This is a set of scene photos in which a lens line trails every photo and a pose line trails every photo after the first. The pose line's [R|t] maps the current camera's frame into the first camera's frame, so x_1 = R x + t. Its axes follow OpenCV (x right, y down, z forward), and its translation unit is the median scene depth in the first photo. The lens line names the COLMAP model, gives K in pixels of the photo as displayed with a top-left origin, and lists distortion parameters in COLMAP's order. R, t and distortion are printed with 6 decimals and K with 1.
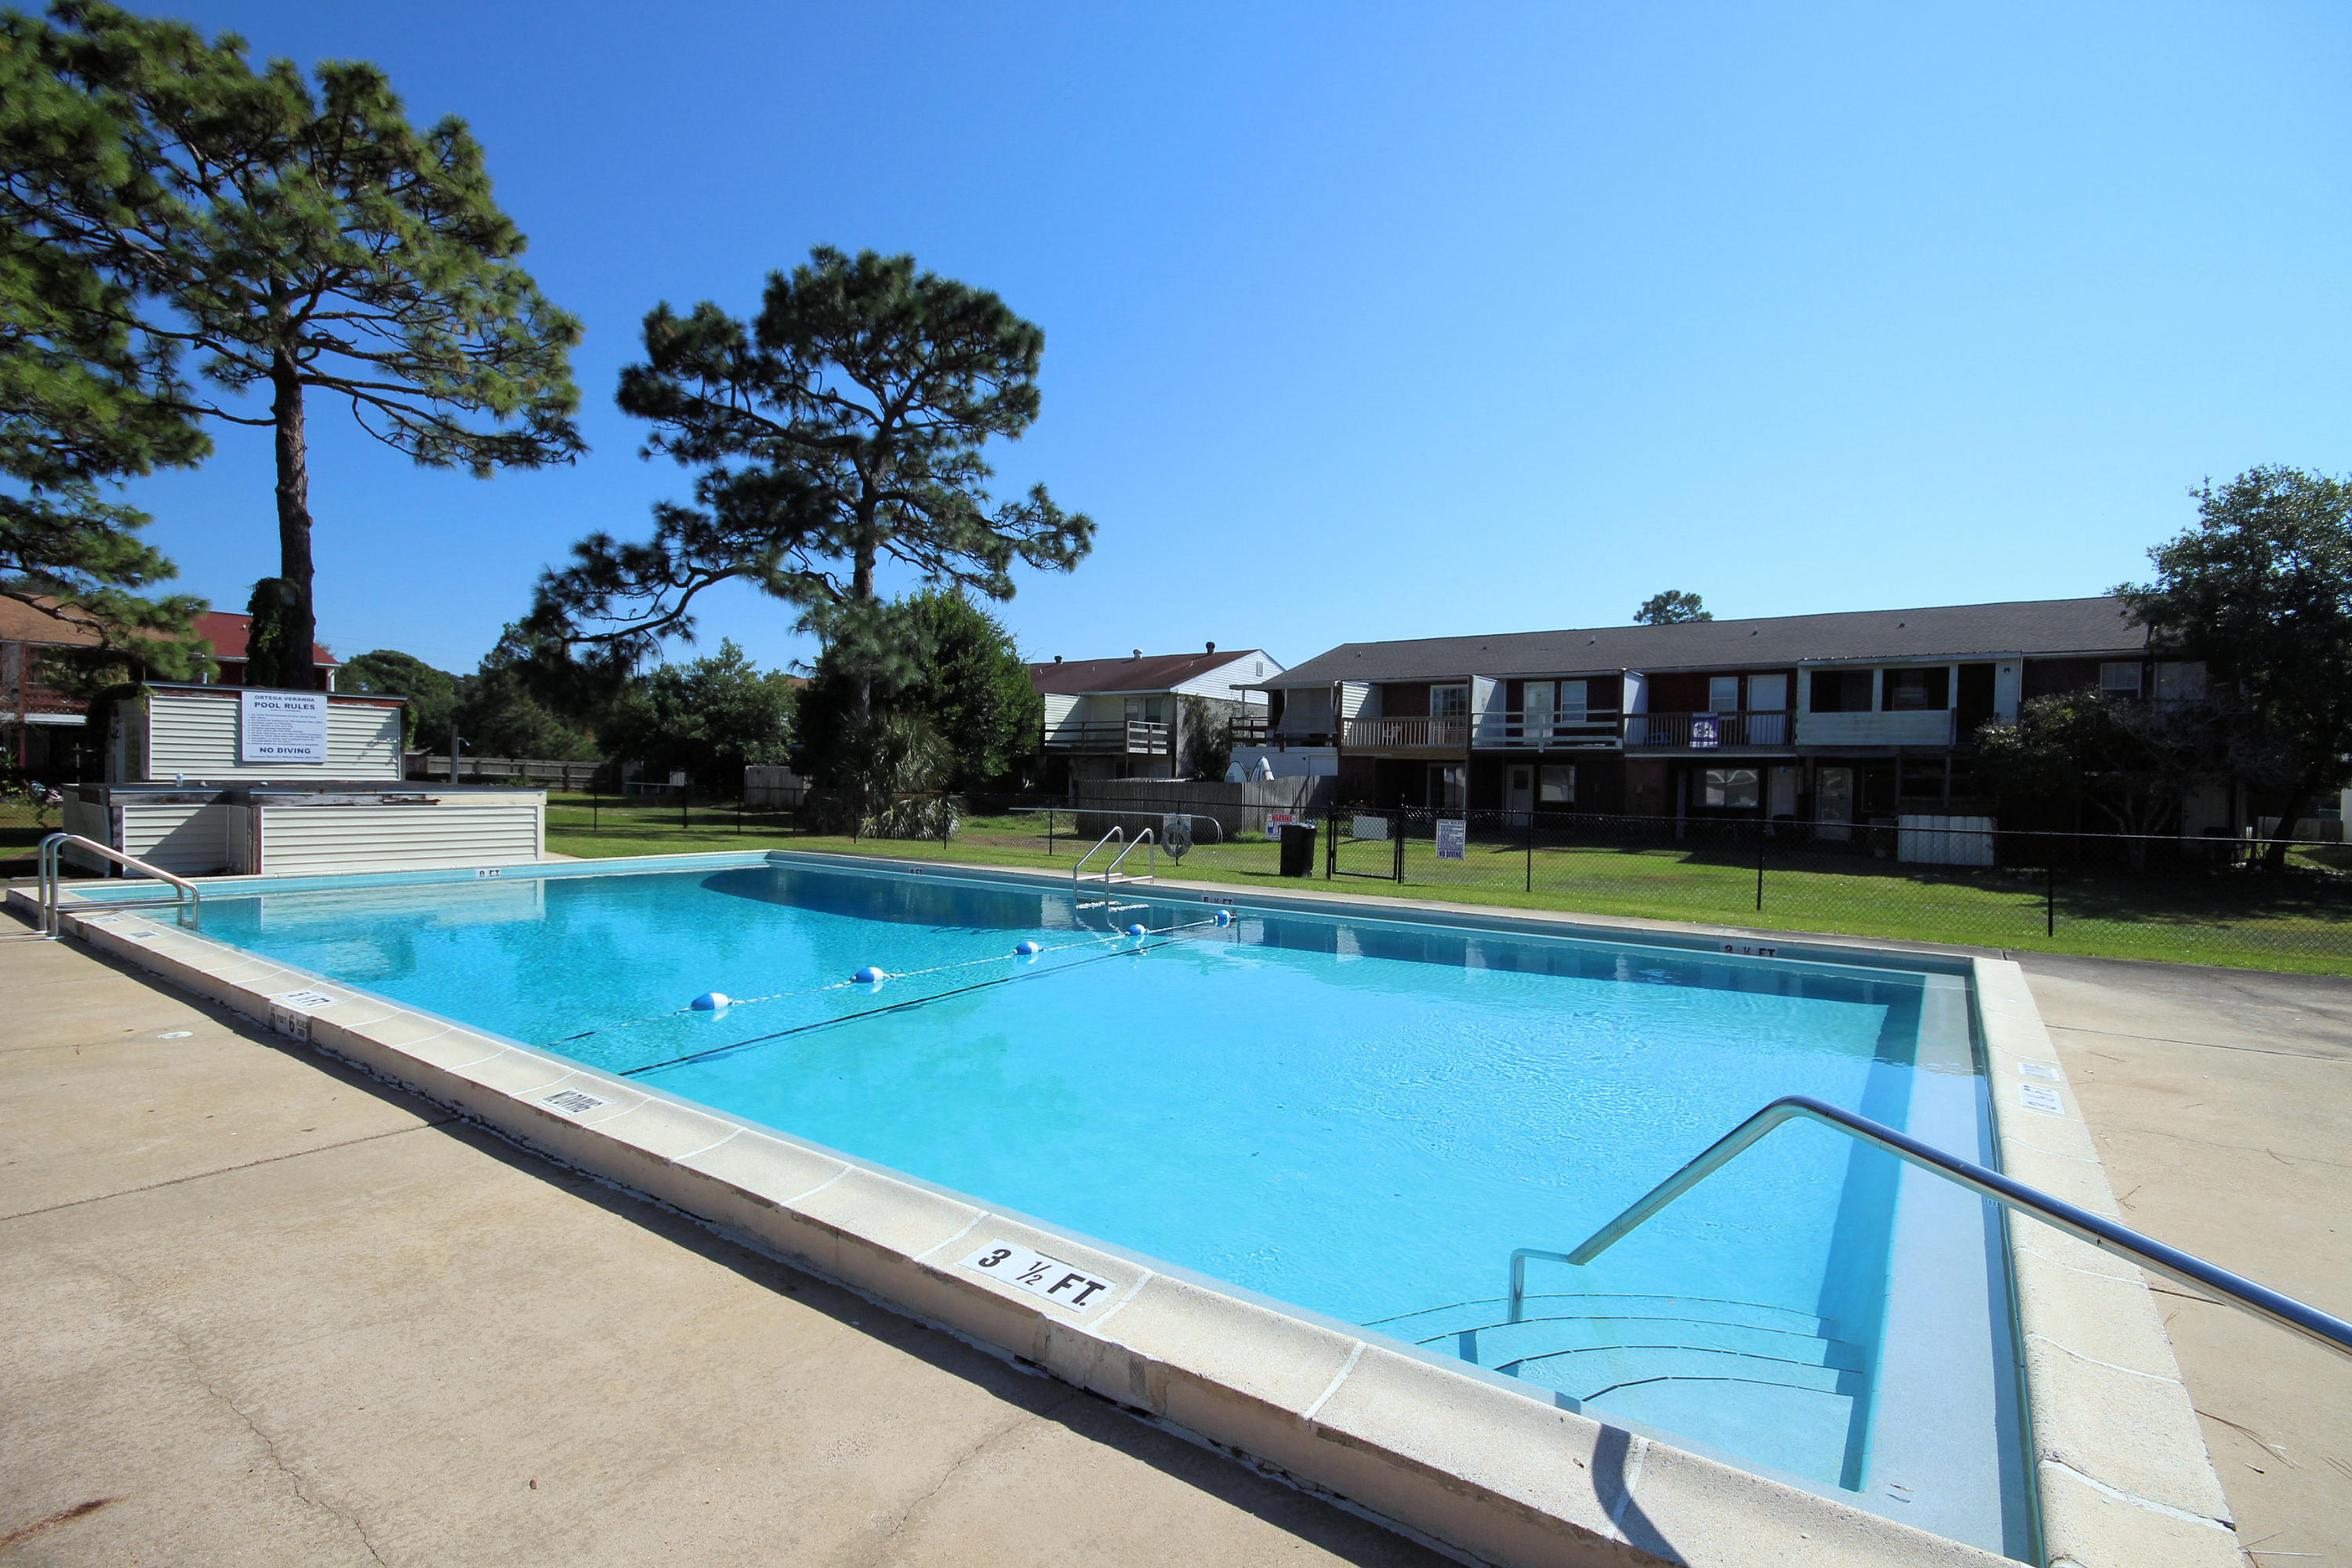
lens RADIAL K [[1083.2, 0, 1183.0], [0, 1083.2, 793.4], [0, 0, 1]] dist [-0.005013, -0.002724]
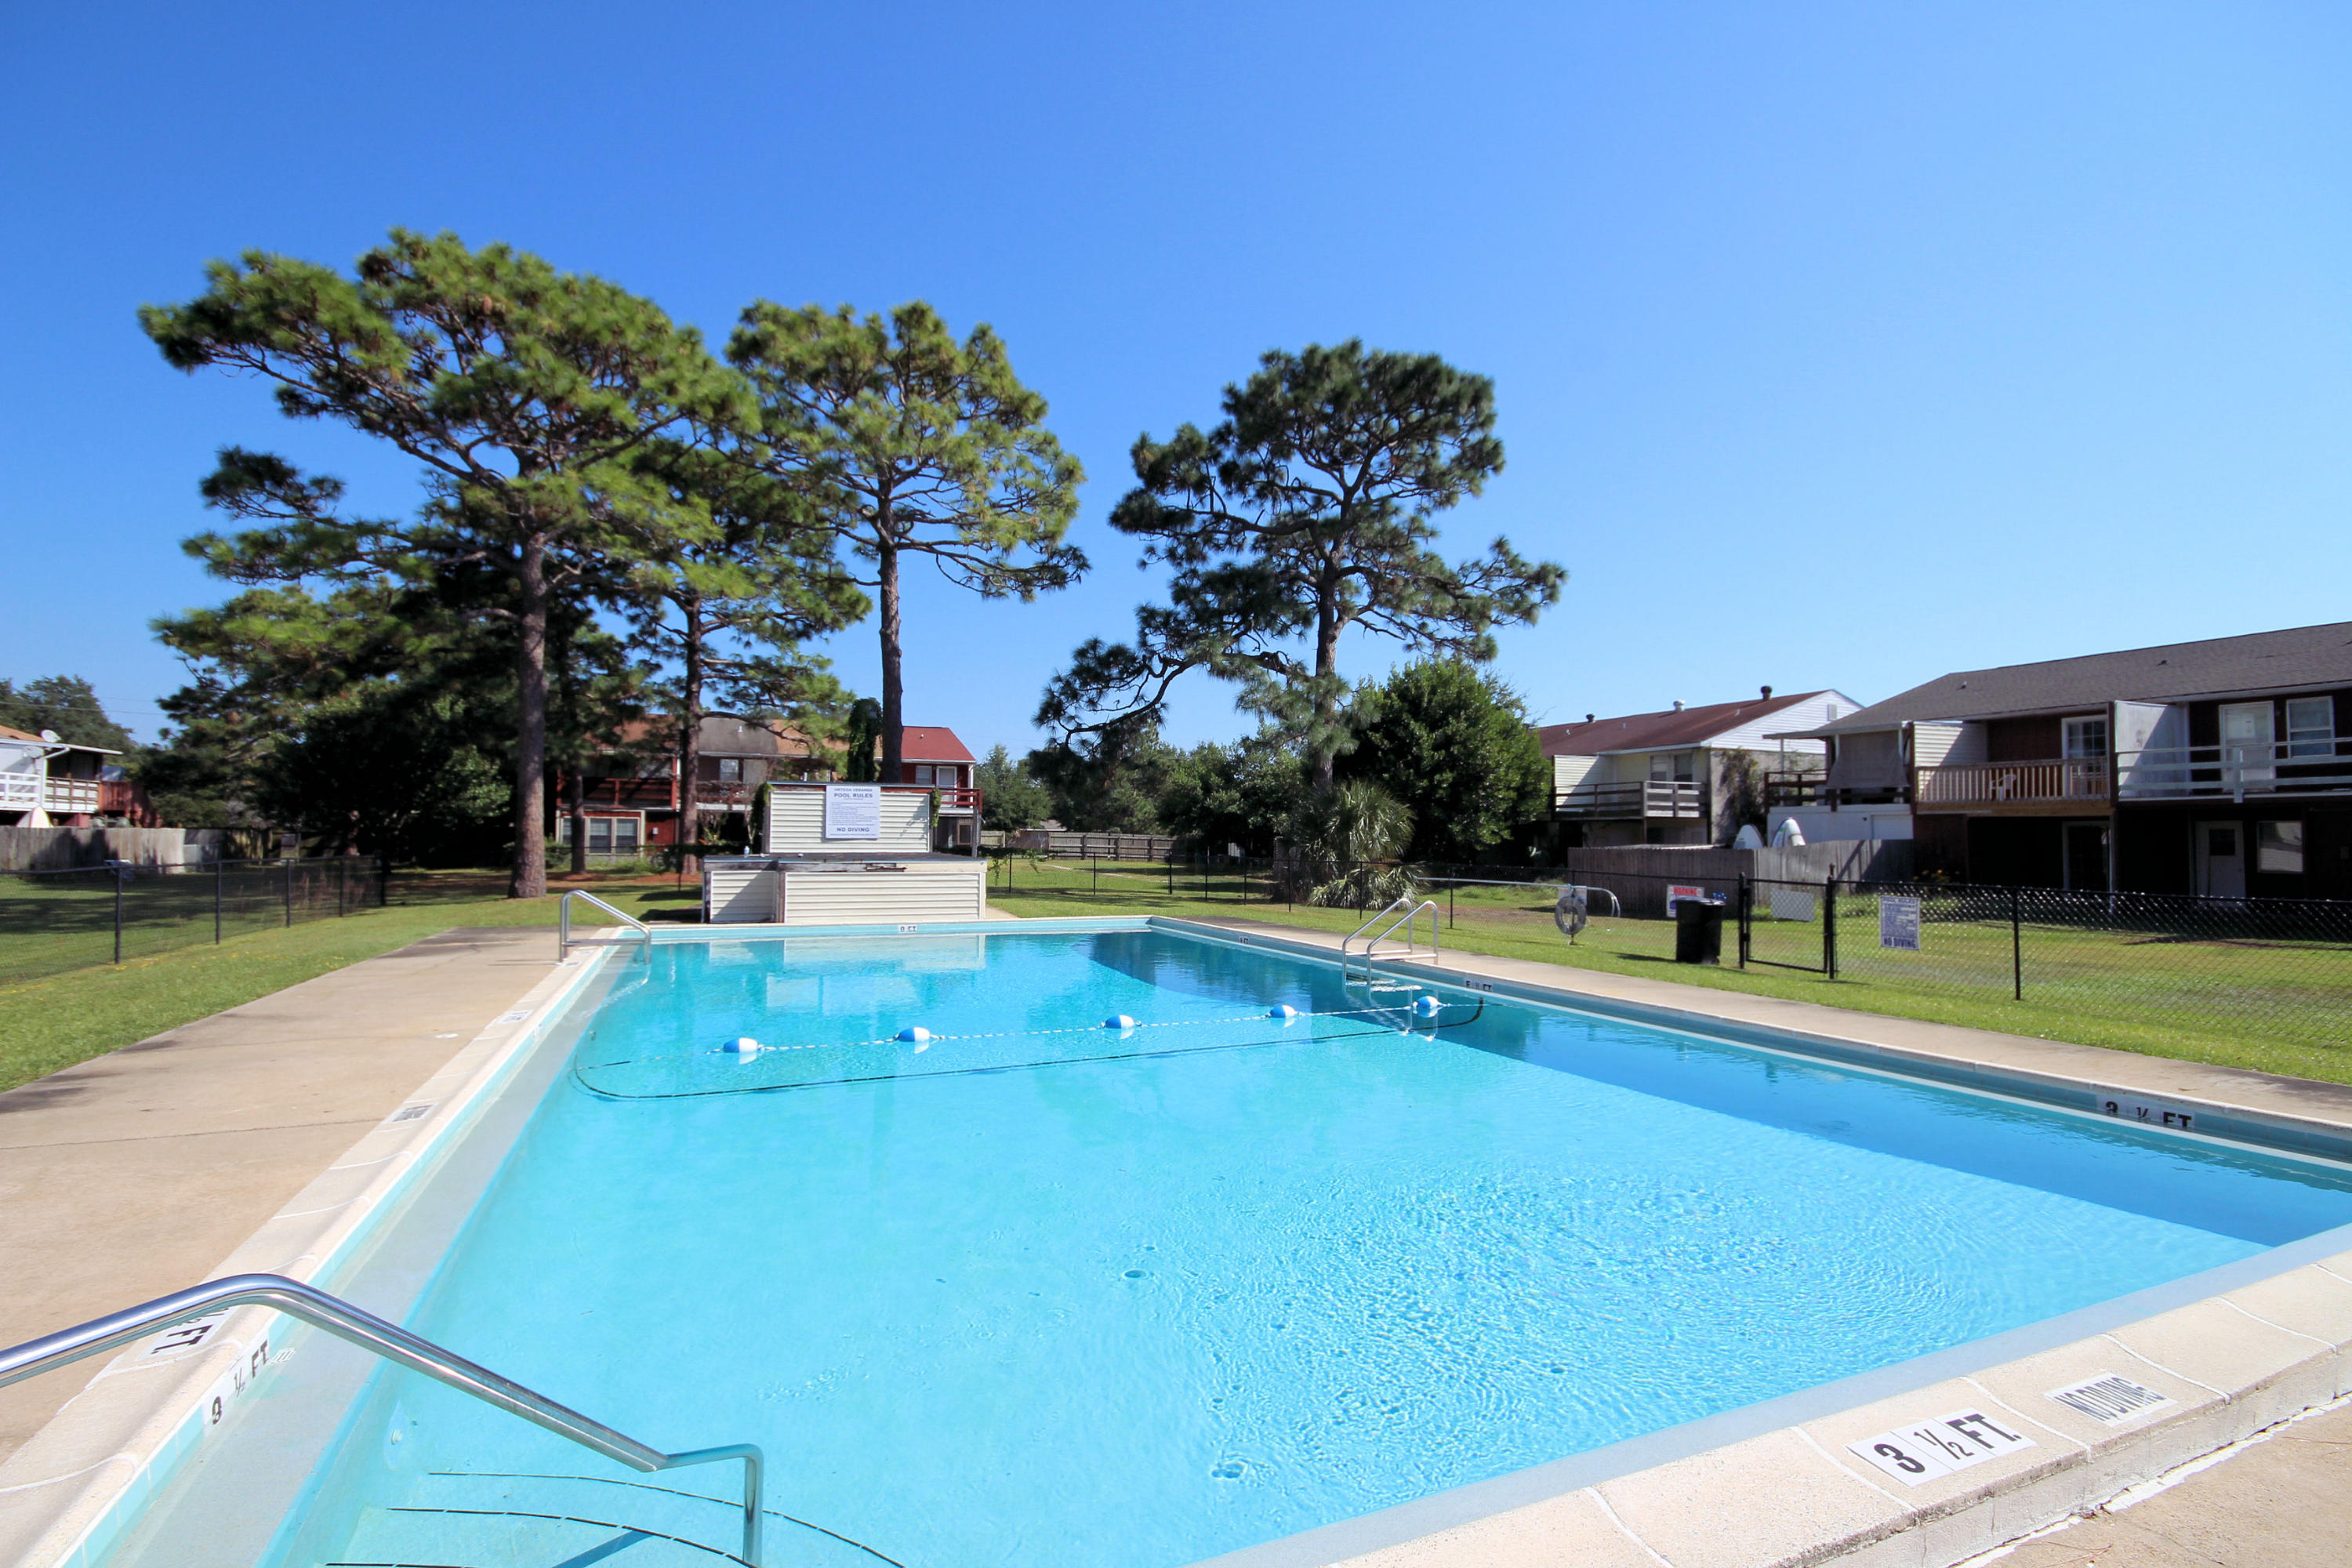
lens RADIAL K [[1083.2, 0, 1174.3], [0, 1083.2, 788.5], [0, 0, 1]] dist [-0.005013, -0.002724]
pose [[0.853274, -0.035926, -0.520225, 0.118529], [0.000201, 0.997646, -0.068567, 0.000505], [0.521464, 0.058403, 0.851272, 0.055999]]
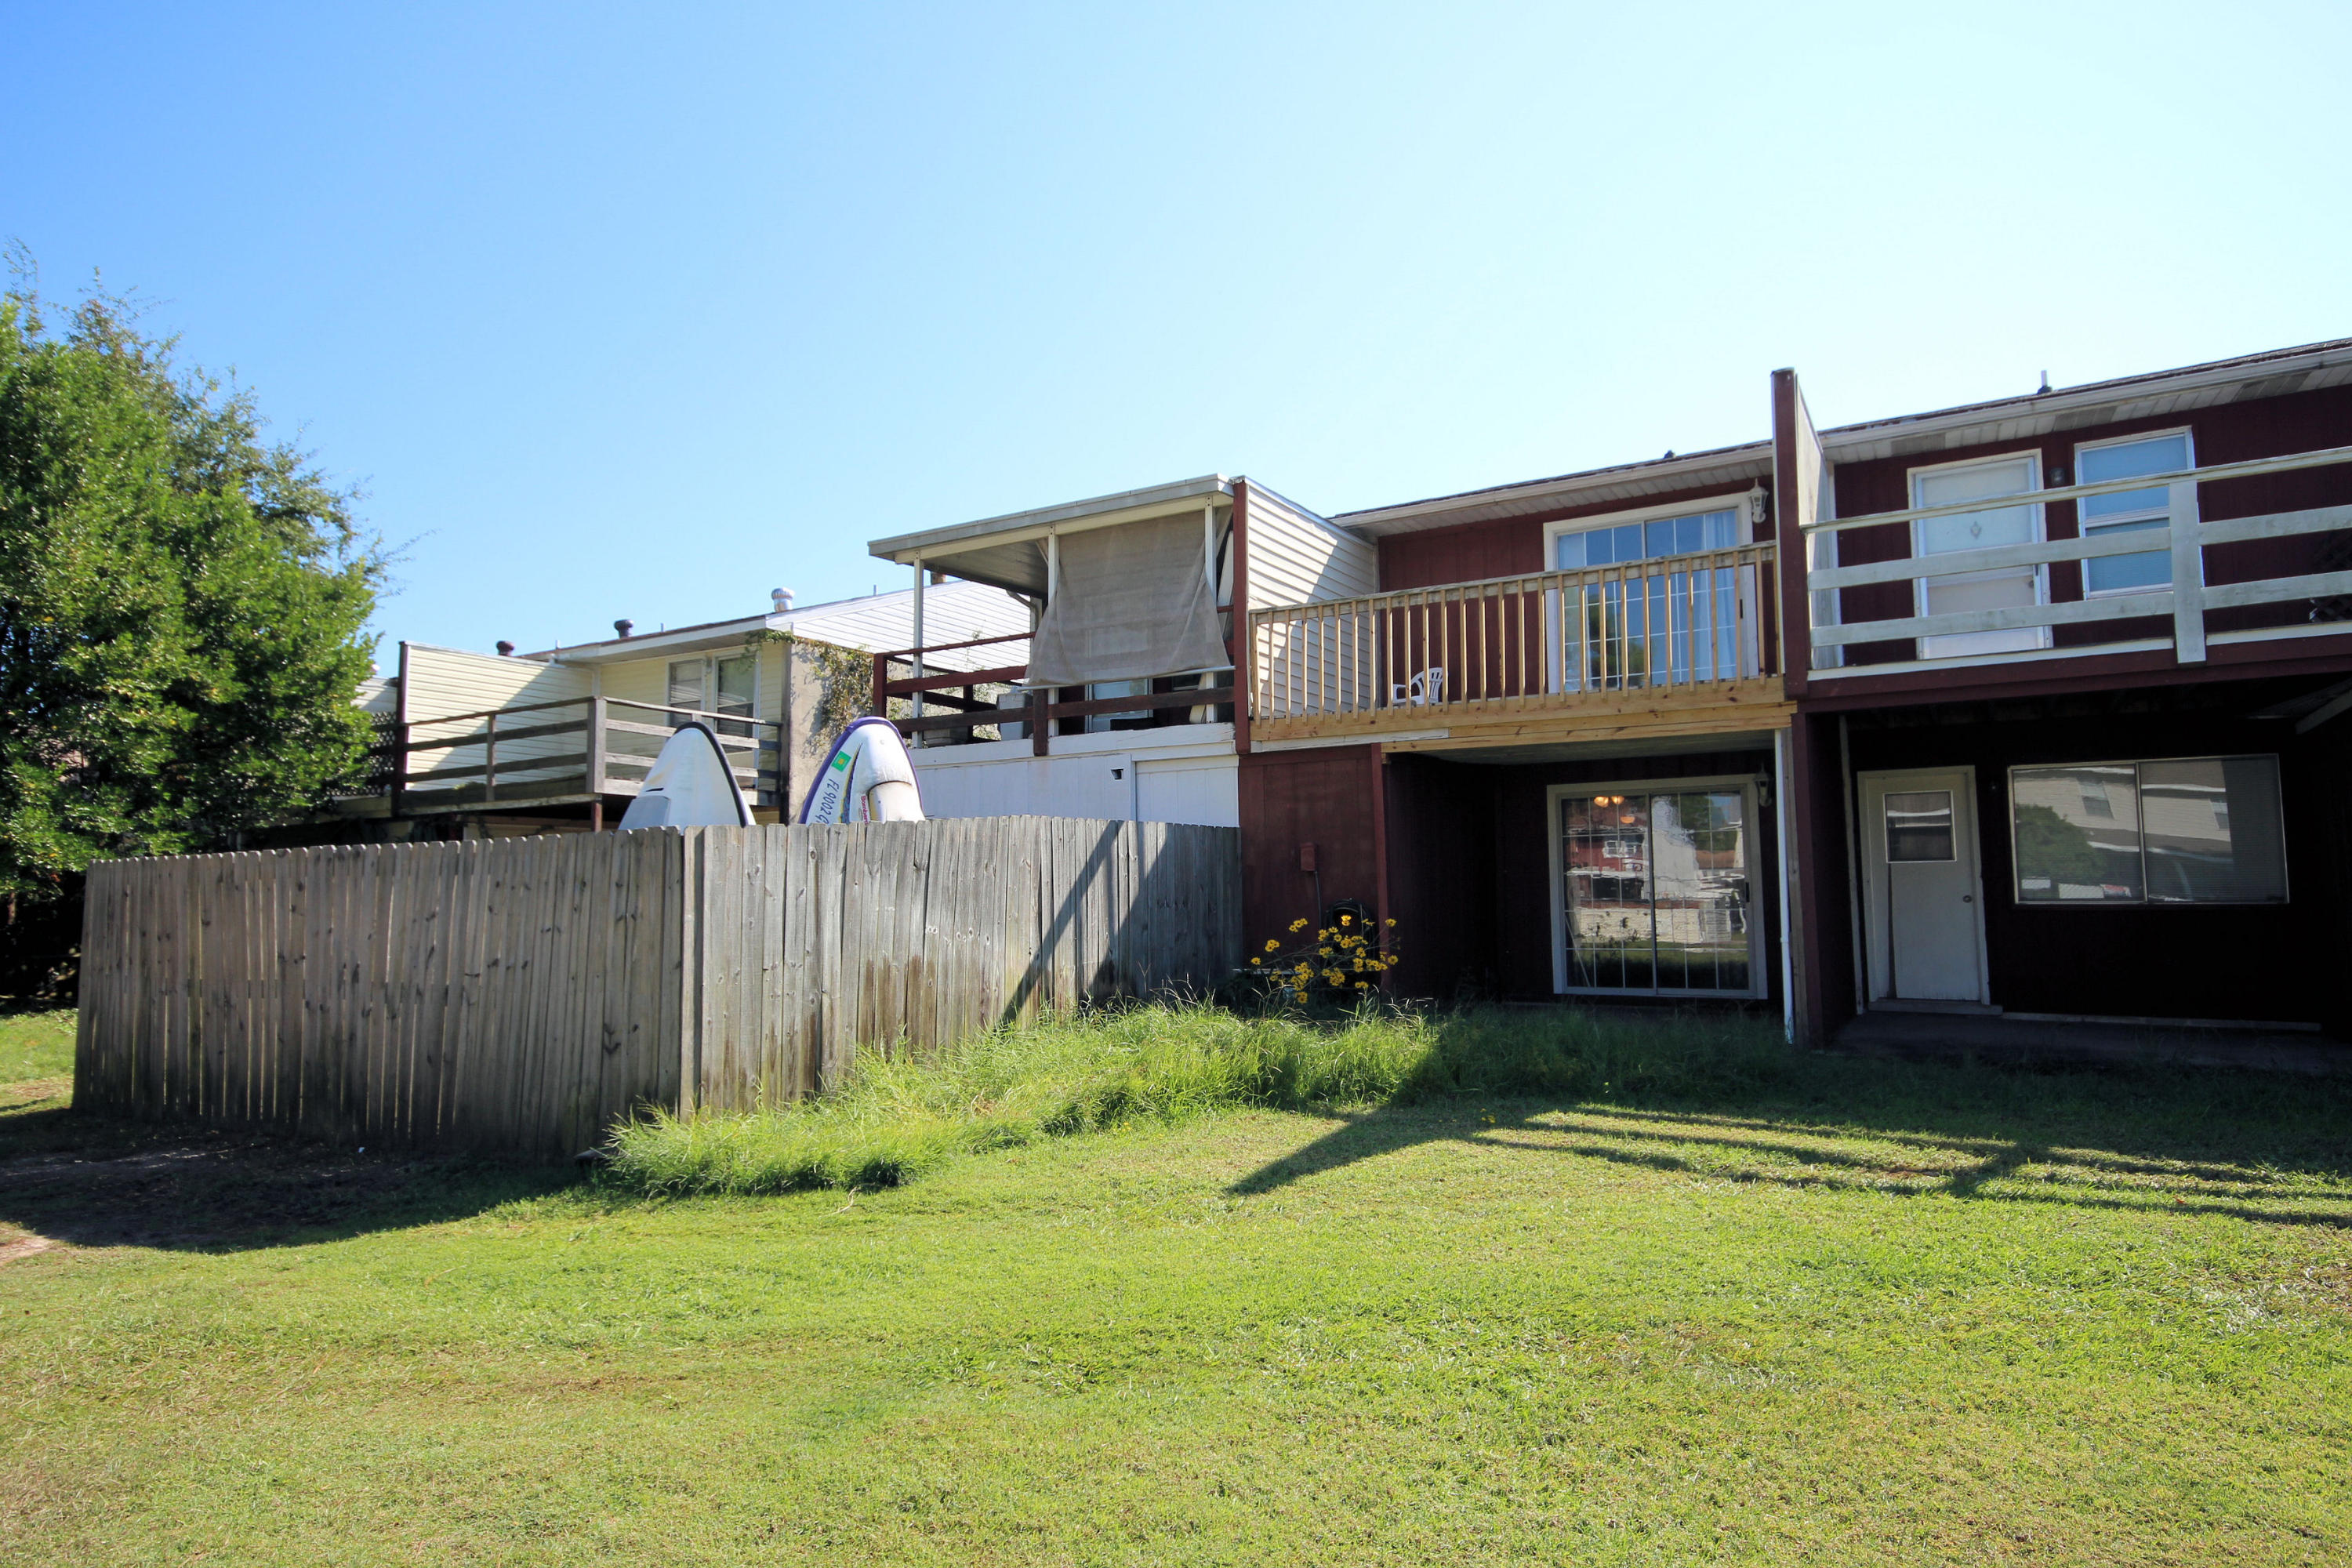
lens RADIAL K [[1341.4, 0, 1170.3], [0, 1341.4, 797.9], [0, 0, 1]] dist [0.002387, 0.000384]
pose [[0.996498, -0.020725, 0.081009, 0.125234], [0.028177, 0.995364, -0.091962, 0.007583], [-0.078727, 0.093923, 0.992462, 0.849153]]
